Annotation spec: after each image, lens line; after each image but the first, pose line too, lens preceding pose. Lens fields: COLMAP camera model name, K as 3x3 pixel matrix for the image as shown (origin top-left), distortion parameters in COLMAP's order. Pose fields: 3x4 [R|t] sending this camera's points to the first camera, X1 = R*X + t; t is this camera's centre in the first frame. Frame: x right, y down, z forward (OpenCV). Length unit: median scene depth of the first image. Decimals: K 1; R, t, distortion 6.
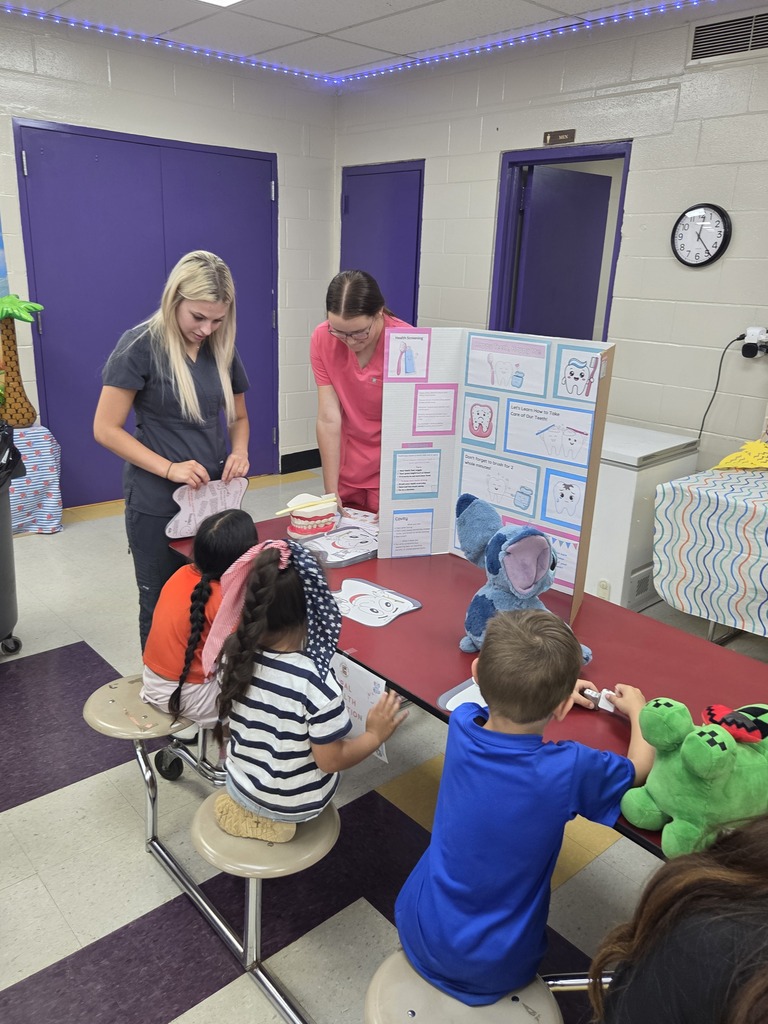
lens RADIAL K [[790.2, 0, 384.0], [0, 790.2, 512.0], [0, 0, 1]] dist [-0.055162, 0.001133]
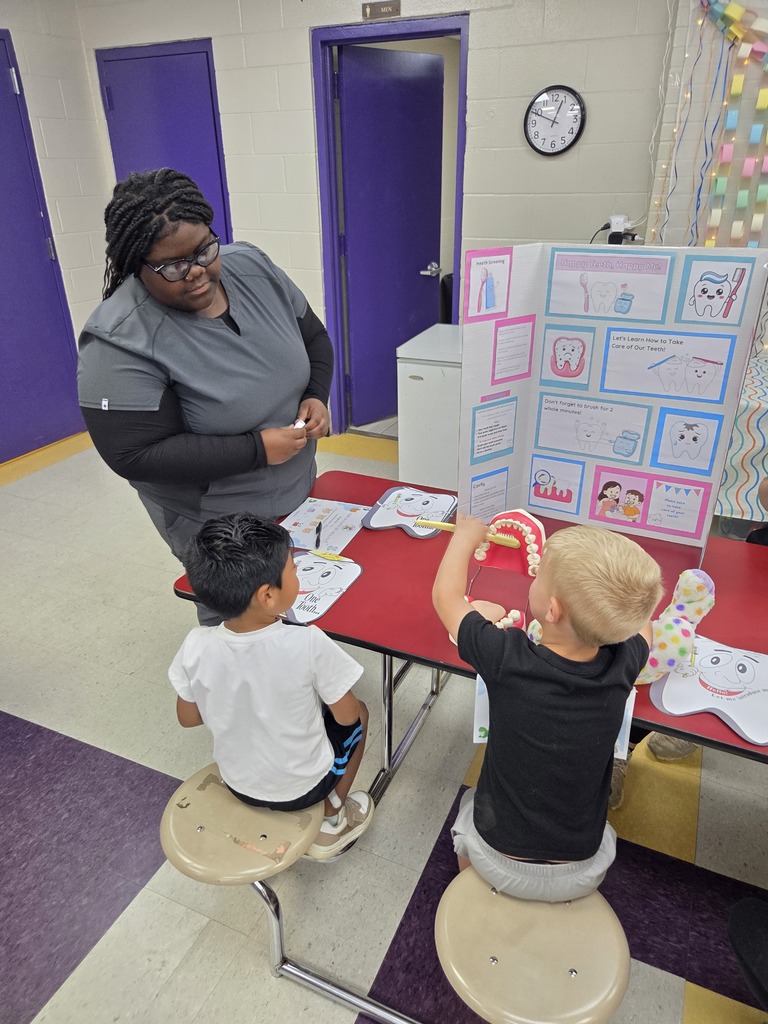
lens RADIAL K [[688.6, 0, 384.0], [0, 688.6, 512.0], [0, 0, 1]] dist [0.014349, 0.002407]
pose [[0.938569, -0.178841, 0.295135, -0.299044], [0.129749, 0.975363, 0.178415, -0.110296], [-0.319771, -0.129162, 0.938650, 0.353970]]
